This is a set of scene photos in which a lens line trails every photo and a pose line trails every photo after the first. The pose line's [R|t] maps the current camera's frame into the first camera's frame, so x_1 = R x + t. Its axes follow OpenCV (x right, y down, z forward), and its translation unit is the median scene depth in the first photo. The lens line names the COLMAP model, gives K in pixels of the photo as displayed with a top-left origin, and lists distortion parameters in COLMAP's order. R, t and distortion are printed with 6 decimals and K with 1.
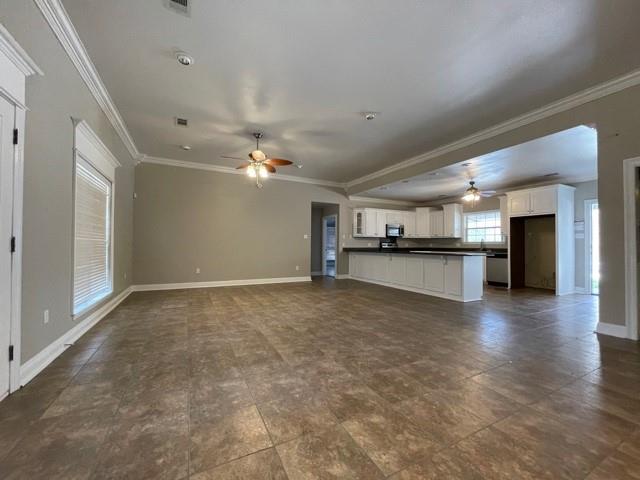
lens RADIAL K [[256.2, 0, 316.7], [0, 256.2, 239.5], [0, 0, 1]] dist [-0.000195, -0.000195]
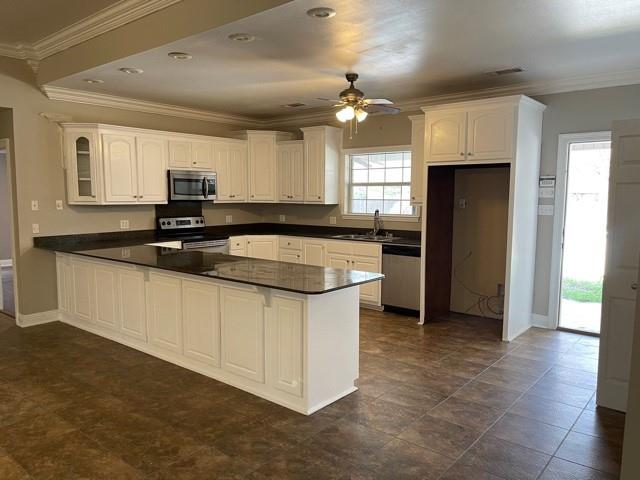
lens RADIAL K [[480.6, 0, 320.0], [0, 480.6, 240.0], [0, 0, 1]] dist [0.030156, -0.006919]
pose [[0.915795, -0.042731, 0.399367, 0.237783], [-0.004940, 0.993051, 0.117580, -0.053526], [-0.401617, -0.109652, 0.909220, 0.293987]]
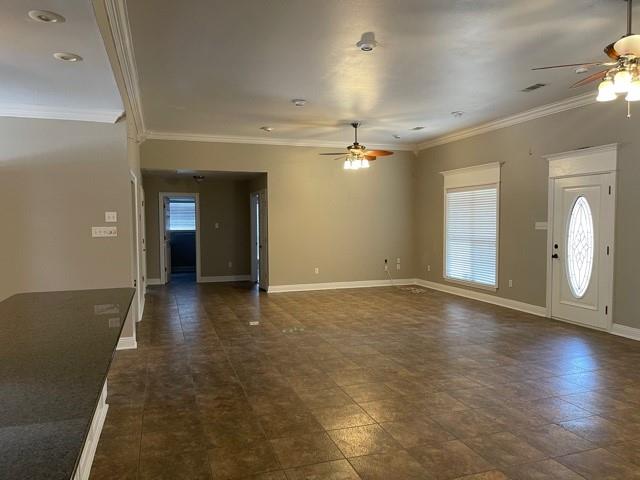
lens RADIAL K [[480.6, 0, 320.0], [0, 480.6, 240.0], [0, 0, 1]] dist [0.030156, -0.006919]
pose [[-0.989353, -0.006775, 0.145381, 0.086269], [-0.004216, 0.999831, 0.017904, -0.027635], [-0.145477, 0.017101, -0.989214, 1.236352]]
